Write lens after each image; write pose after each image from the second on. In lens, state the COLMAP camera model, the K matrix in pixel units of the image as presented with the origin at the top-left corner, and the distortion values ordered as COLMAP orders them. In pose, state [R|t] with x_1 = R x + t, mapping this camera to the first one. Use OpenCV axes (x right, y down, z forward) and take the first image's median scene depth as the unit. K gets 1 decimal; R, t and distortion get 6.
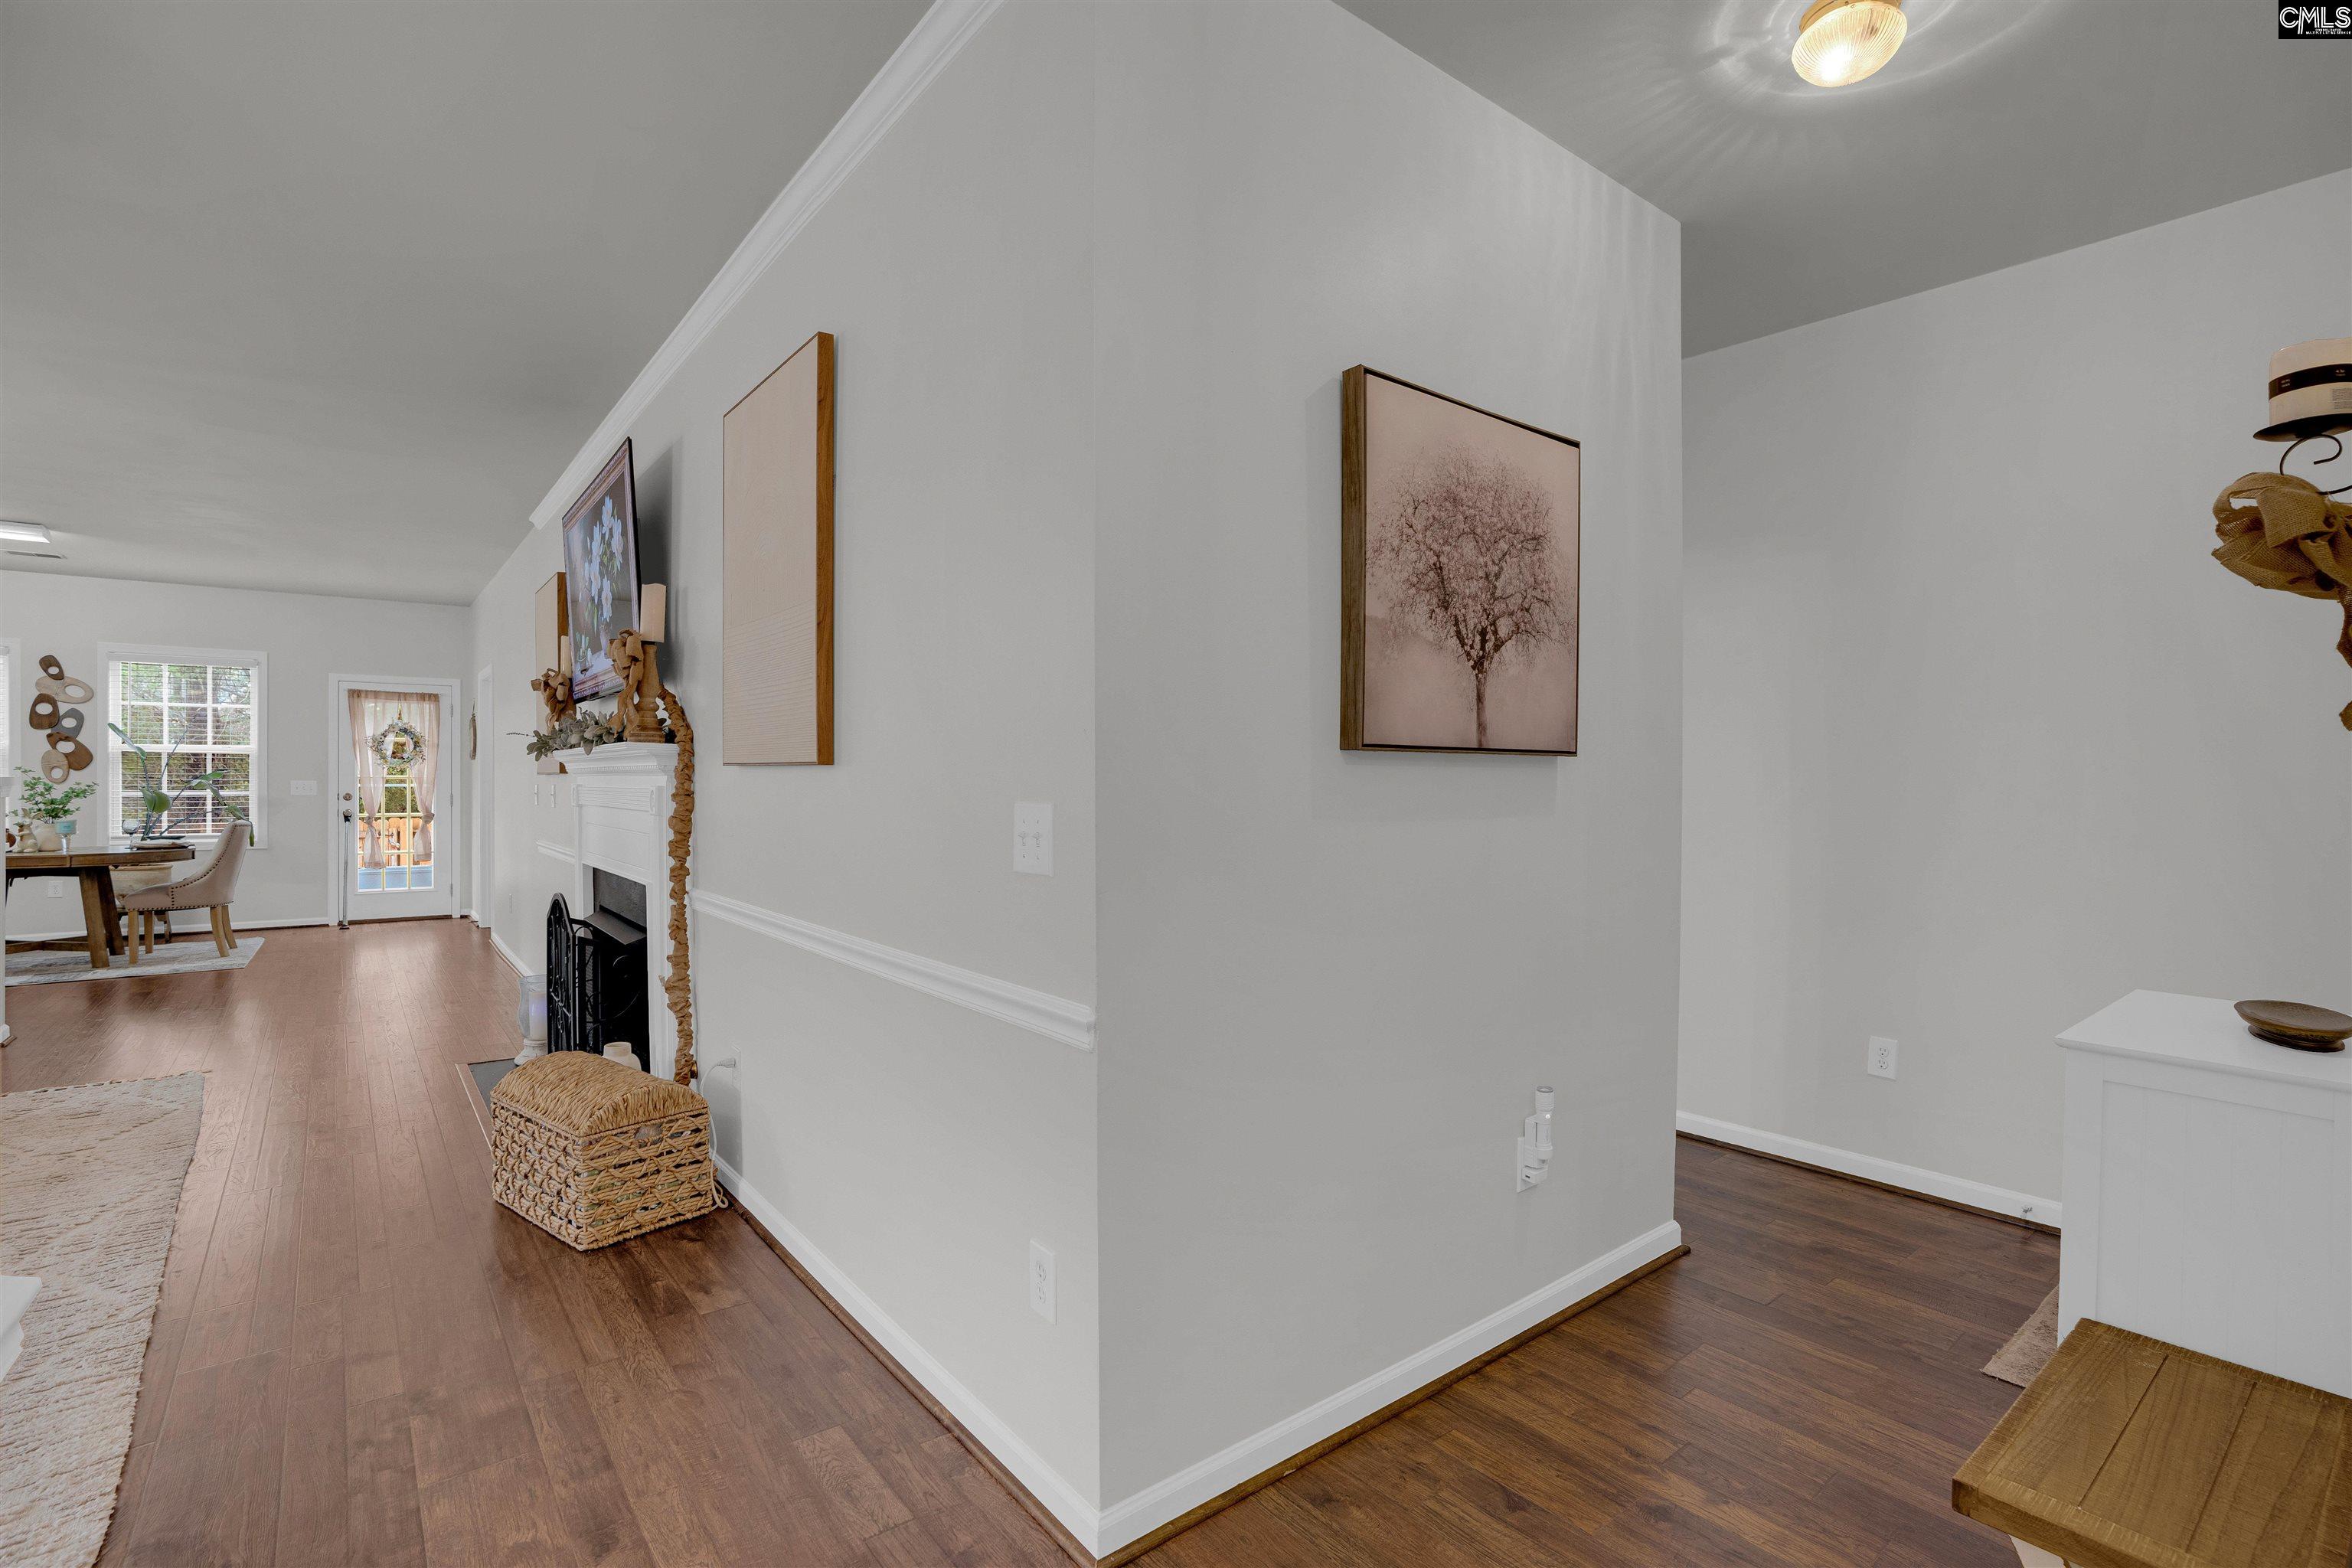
lens RADIAL K [[1098.6, 0, 1171.0], [0, 1098.6, 790.1], [0, 0, 1]] dist [-0.036937, 0.019222]
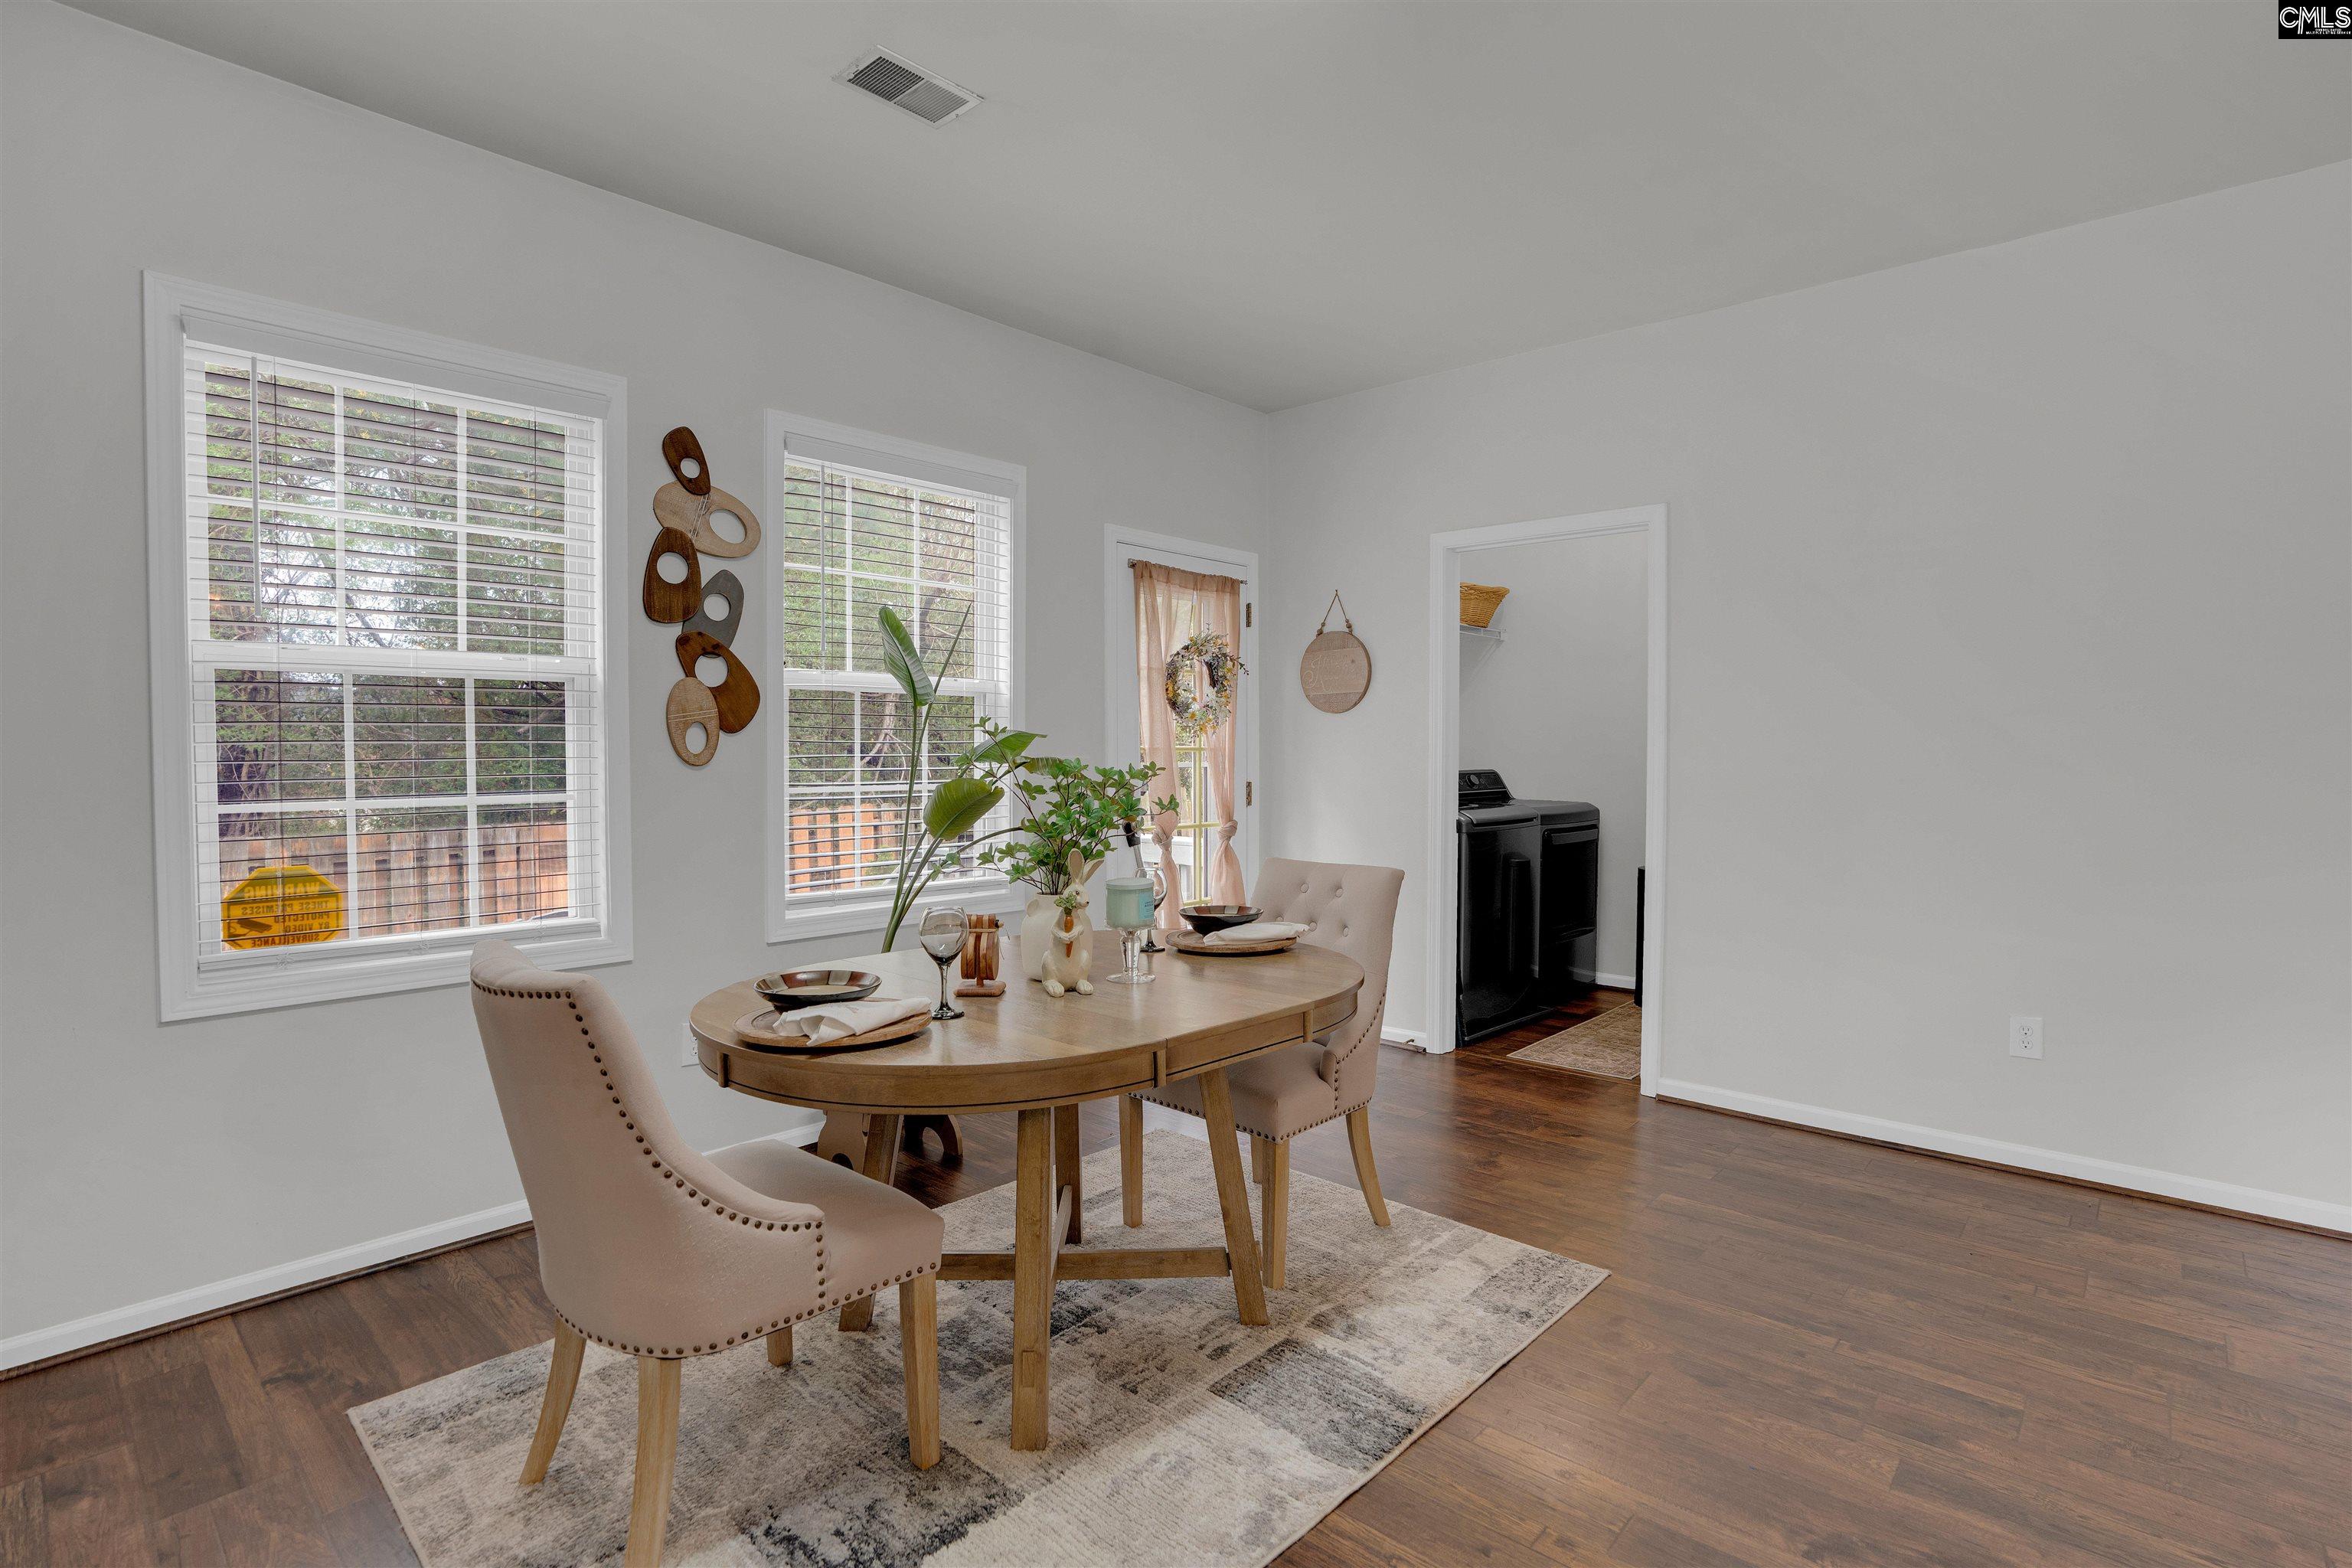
lens RADIAL K [[1095.1, 0, 1173.2], [0, 1095.1, 775.3], [0, 0, 1]] dist [-0.083074, 0.028026]
pose [[0.986399, -0.007512, 0.164198, -0.926210], [0.004351, 0.999798, 0.019597, -0.010088], [-0.164312, -0.018616, 0.986233, 0.596924]]
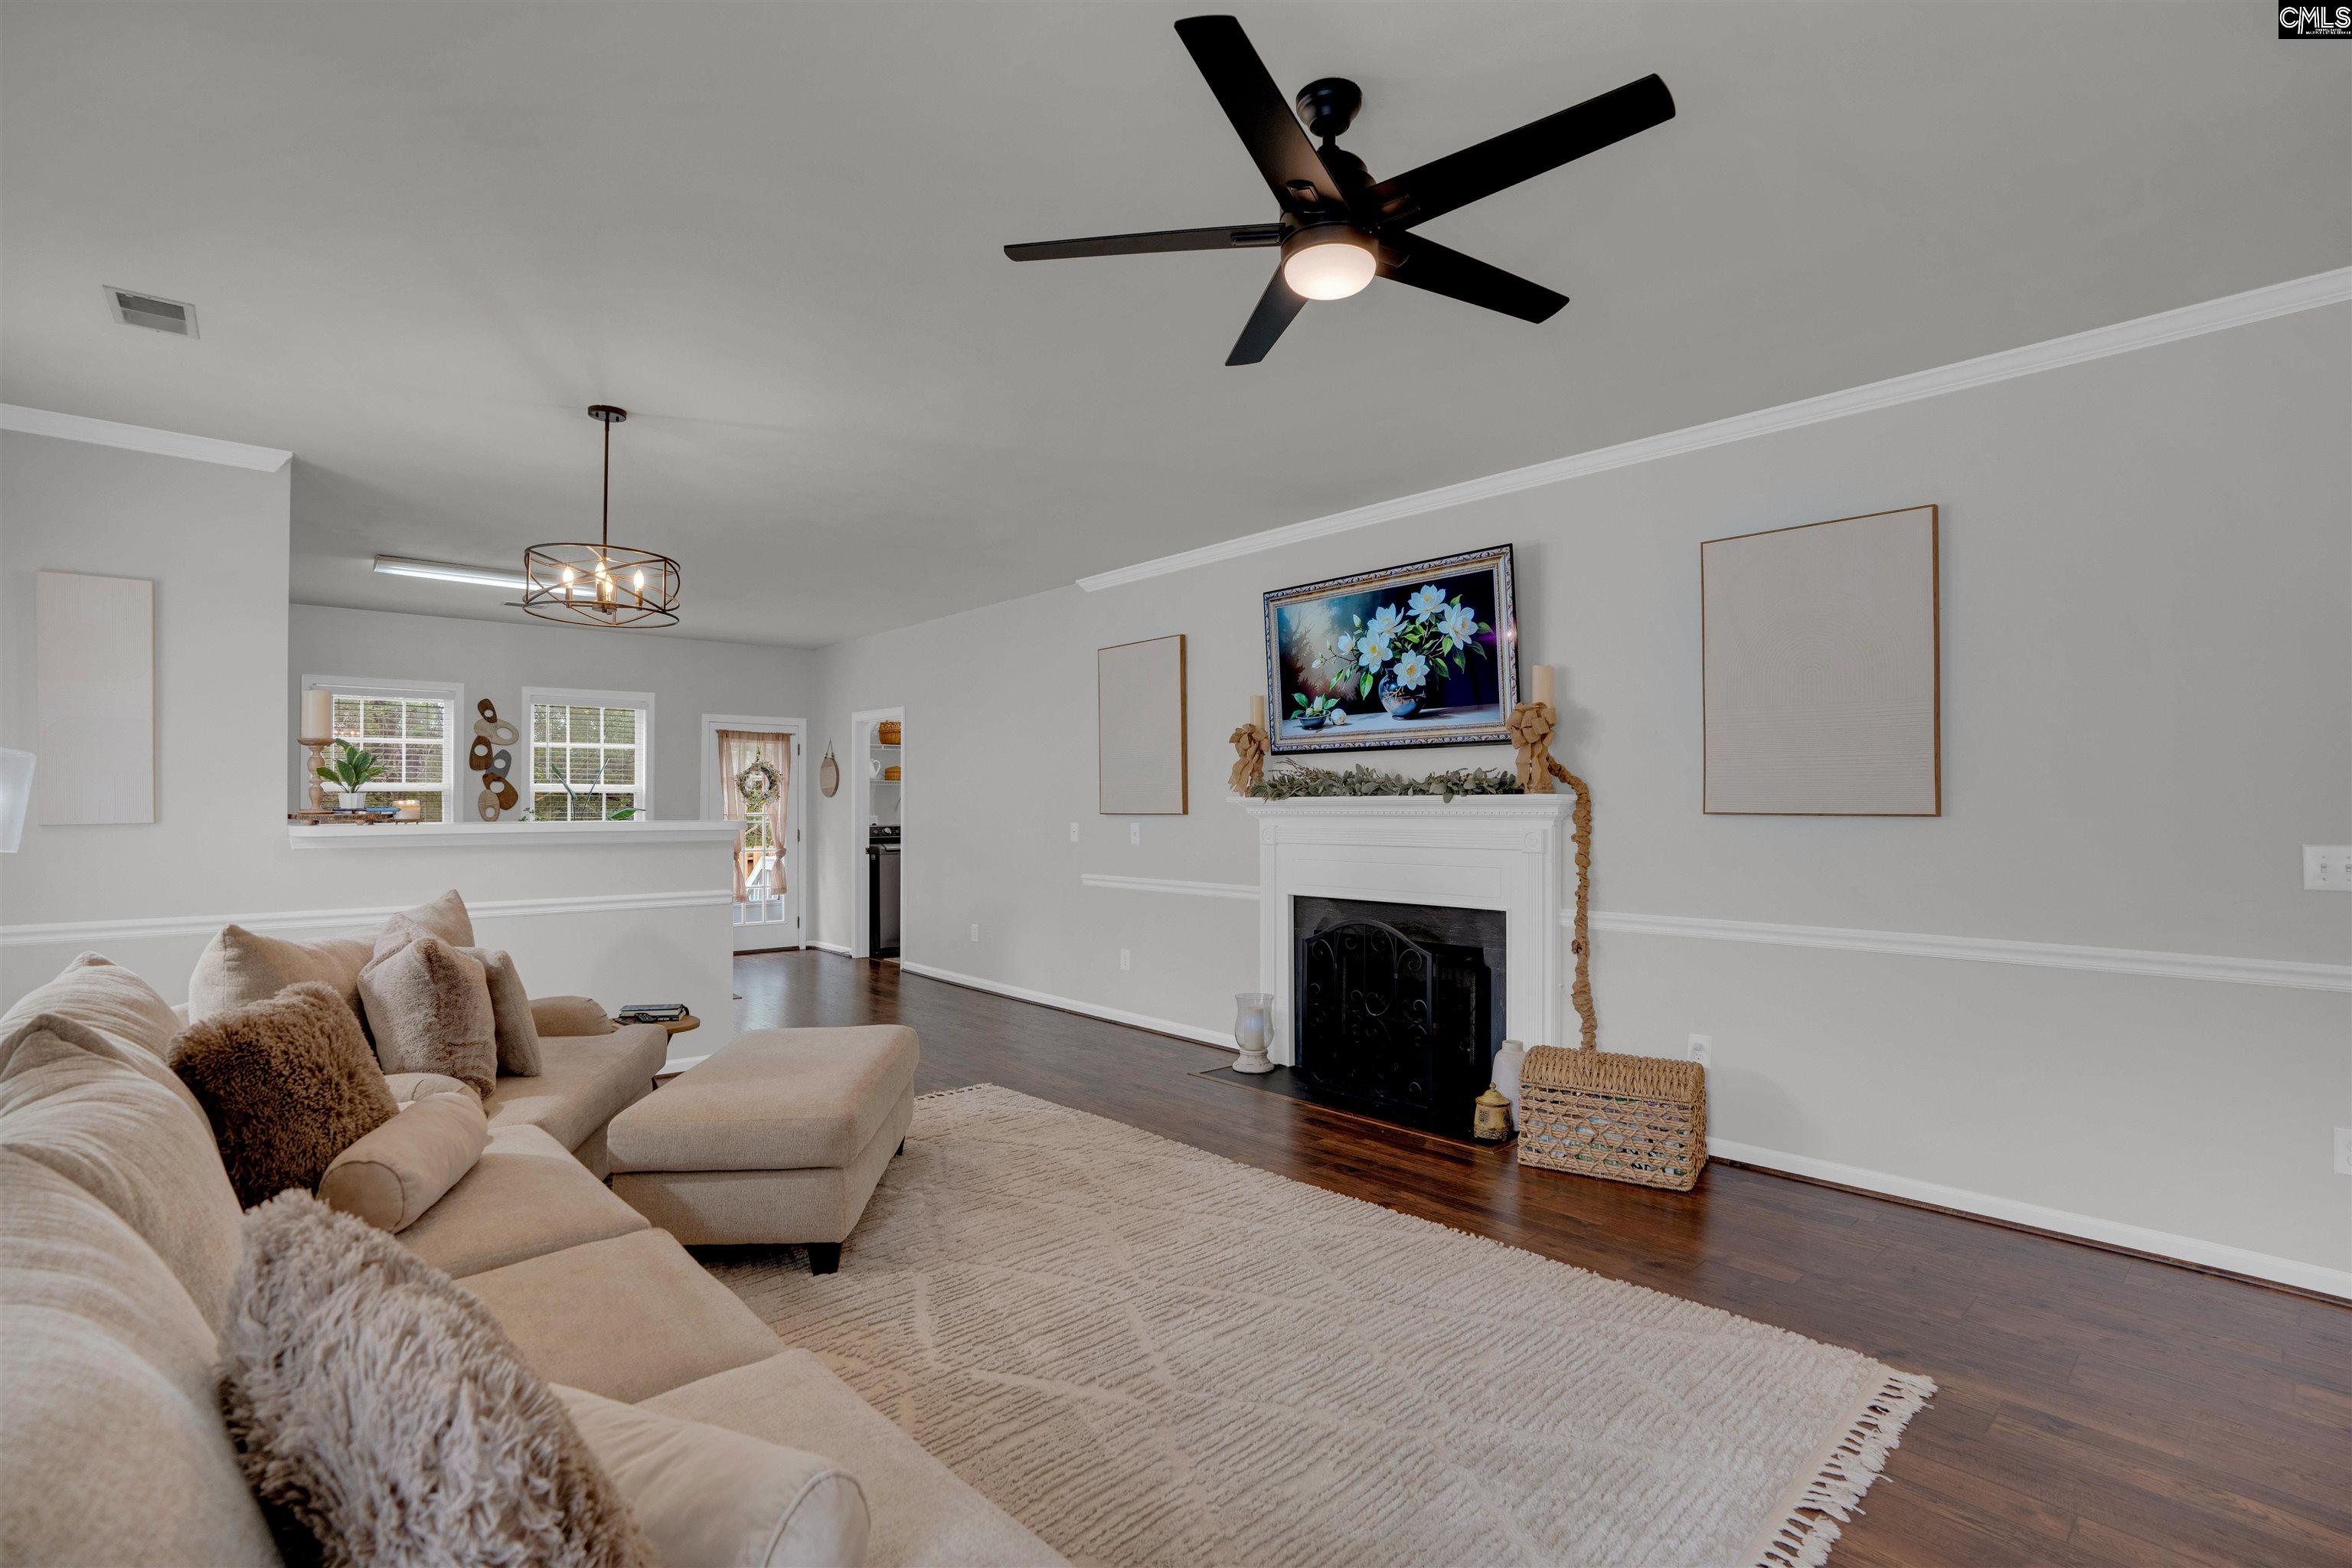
lens RADIAL K [[1092.4, 0, 1192.3], [0, 1092.4, 801.9], [0, 0, 1]] dist [-0.062643, 0.019514]
pose [[0.996093, -0.003047, 0.088262, -0.449142], [0.004241, 0.999902, -0.013342, -0.009254], [-0.088213, 0.013664, 0.996008, -0.080710]]
